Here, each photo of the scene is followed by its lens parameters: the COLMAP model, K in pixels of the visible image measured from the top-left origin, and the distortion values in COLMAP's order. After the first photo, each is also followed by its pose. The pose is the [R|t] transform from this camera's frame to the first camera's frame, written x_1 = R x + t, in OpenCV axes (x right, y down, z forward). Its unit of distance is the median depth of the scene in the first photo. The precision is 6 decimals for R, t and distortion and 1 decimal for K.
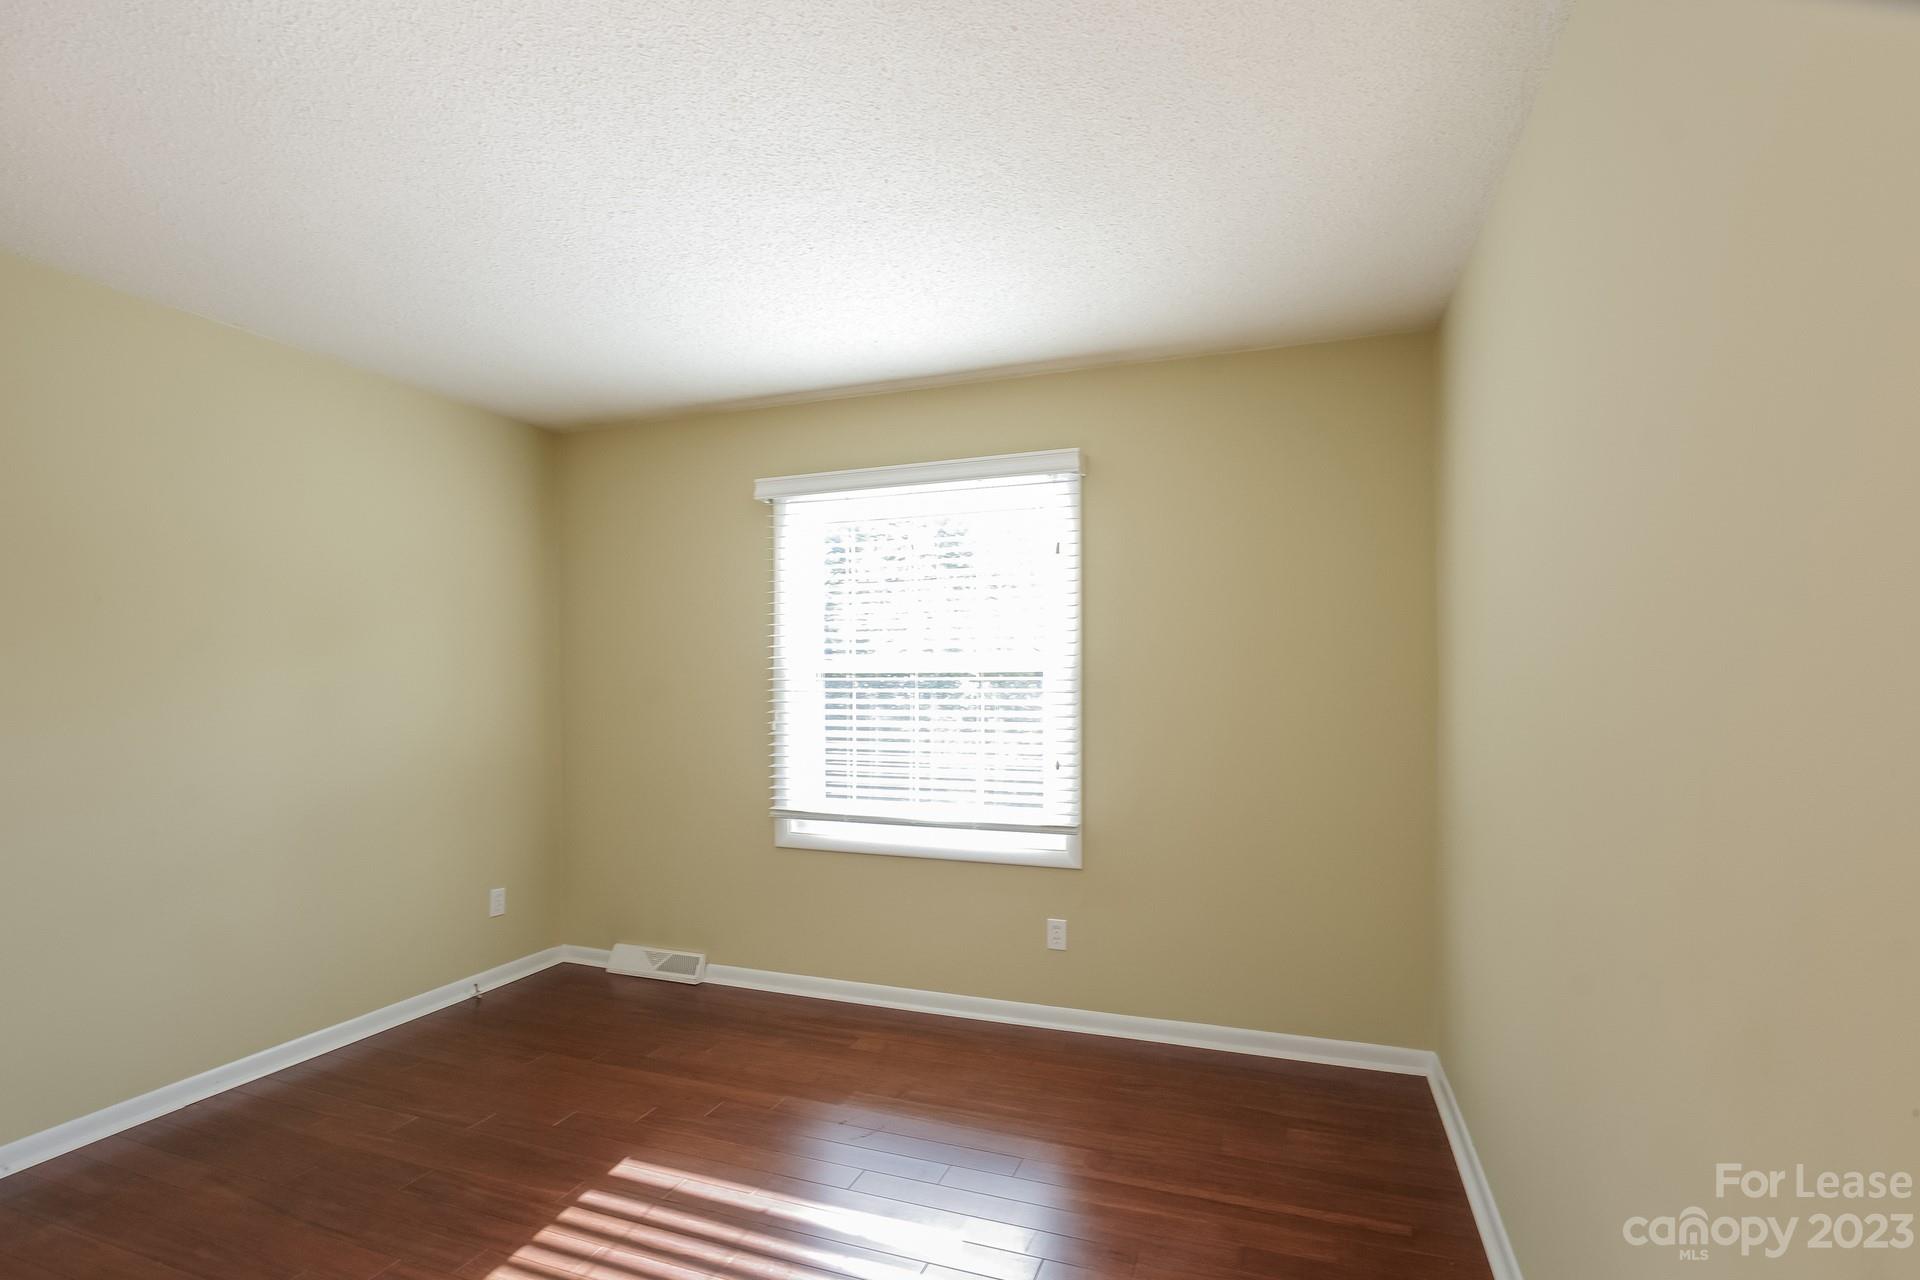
lens RADIAL K [[887.8, 0, 957.8], [0, 887.8, 676.1], [0, 0, 1]] dist [0.030565, 0.000188]
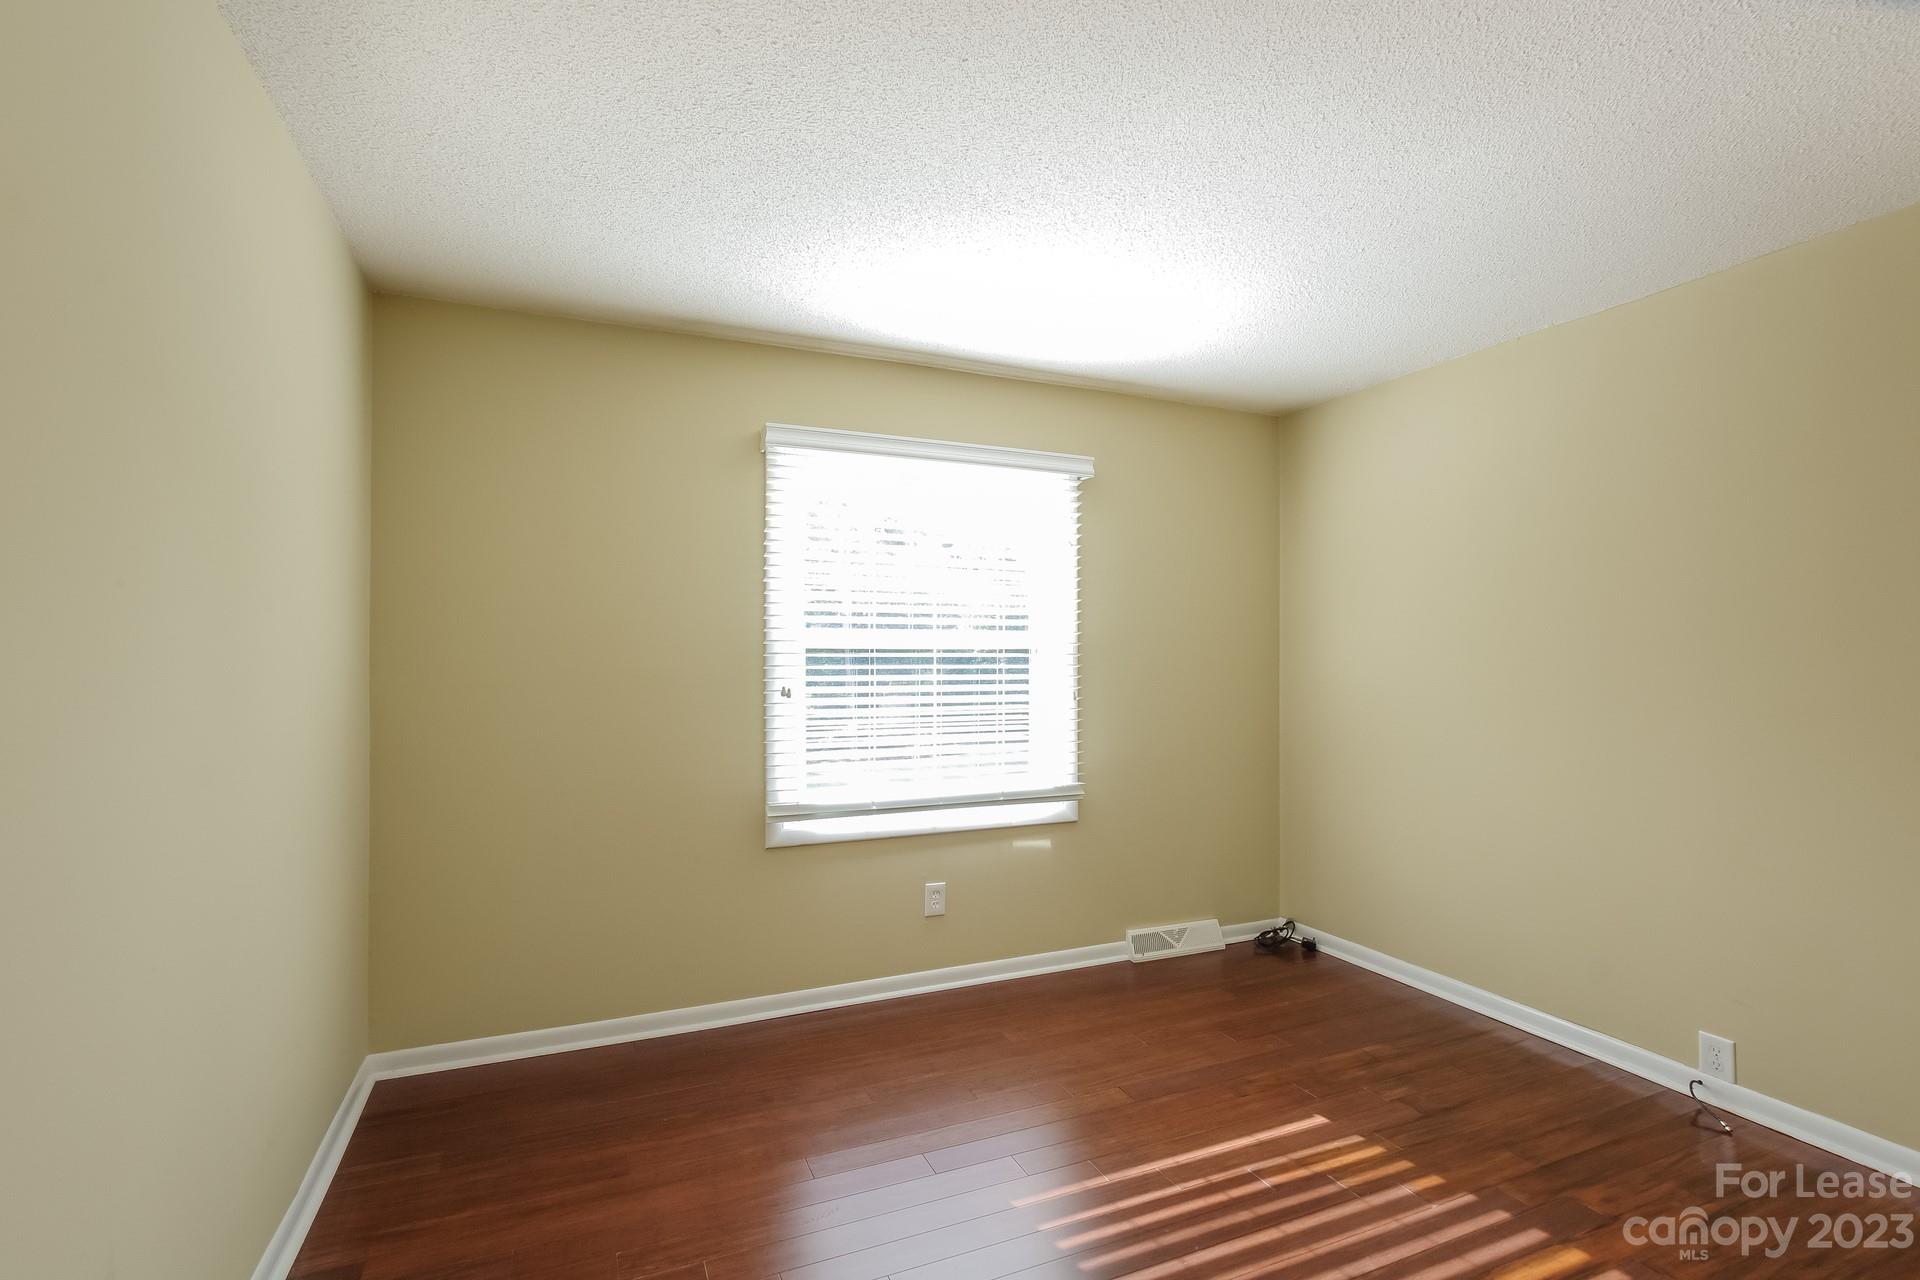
lens RADIAL K [[880.7, 0, 960.0], [0, 880.7, 640.0], [0, 0, 1]] dist [0.002383, 0.000093]
pose [[0.715331, 0.016420, 0.698593, -0.680672], [-0.004199, 0.999807, -0.019201, 0.004952], [-0.698774, 0.010802, 0.715261, 0.261625]]
